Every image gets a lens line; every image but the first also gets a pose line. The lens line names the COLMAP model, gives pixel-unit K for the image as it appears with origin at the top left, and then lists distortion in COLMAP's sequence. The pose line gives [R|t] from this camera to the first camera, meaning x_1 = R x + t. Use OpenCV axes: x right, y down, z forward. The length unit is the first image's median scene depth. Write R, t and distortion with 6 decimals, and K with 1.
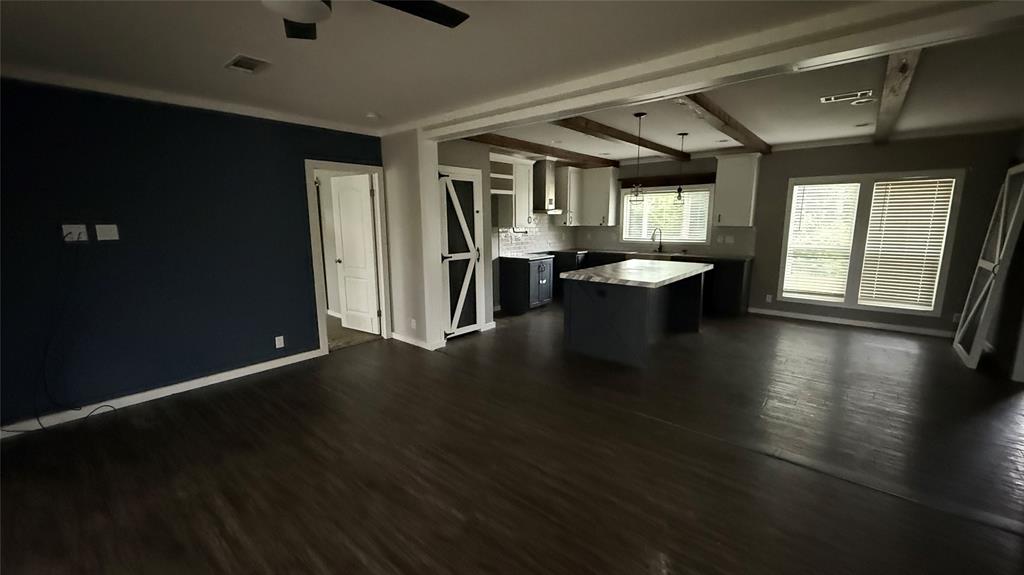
lens RADIAL K [[406.1, 0, 512.0], [0, 406.1, 287.5], [0, 0, 1]] dist [-0.000299, -0.000029]
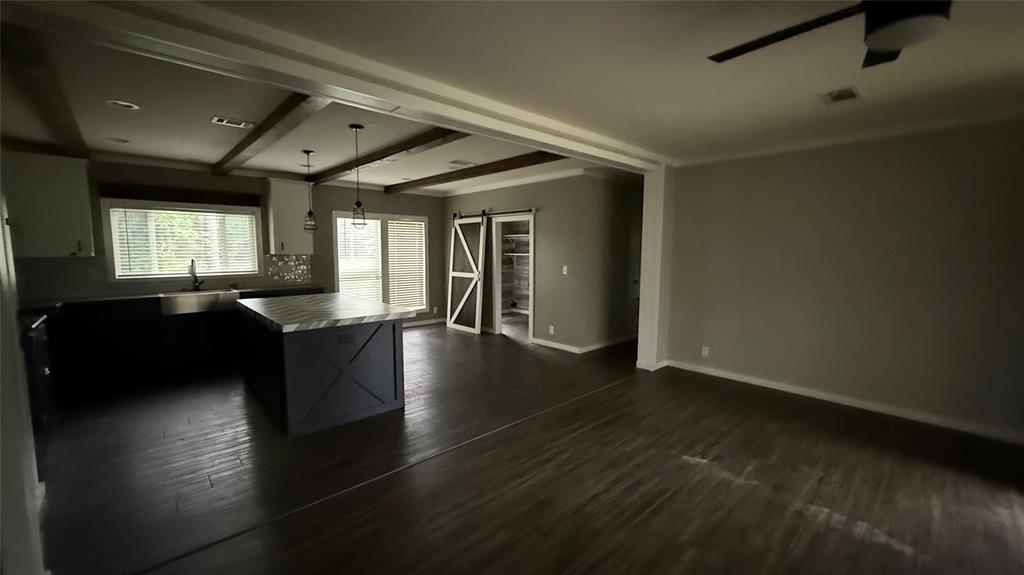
lens RADIAL K [[406.1, 0, 512.0], [0, 406.1, 287.5], [0, 0, 1]] dist [-0.000299, -0.000029]
pose [[0.112562, -0.088551, 0.989691, -0.425824], [0.158835, 0.984817, 0.070050, -0.073537], [-0.980867, 0.149313, 0.124918, 0.478371]]
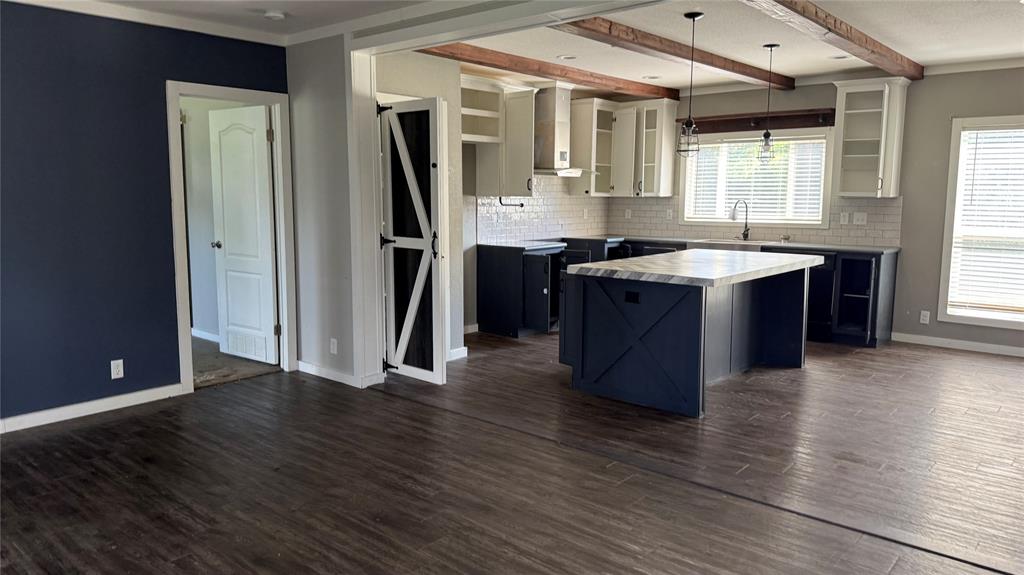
lens RADIAL K [[714.7, 0, 508.2], [0, 714.7, 286.1], [0, 0, 1]] dist [0.078785, -0.129631]
pose [[0.999936, 0.009354, -0.006399, 0.027712], [-0.009586, 0.999255, -0.037375, 0.032449], [0.006045, 0.037434, 0.999281, -0.087214]]
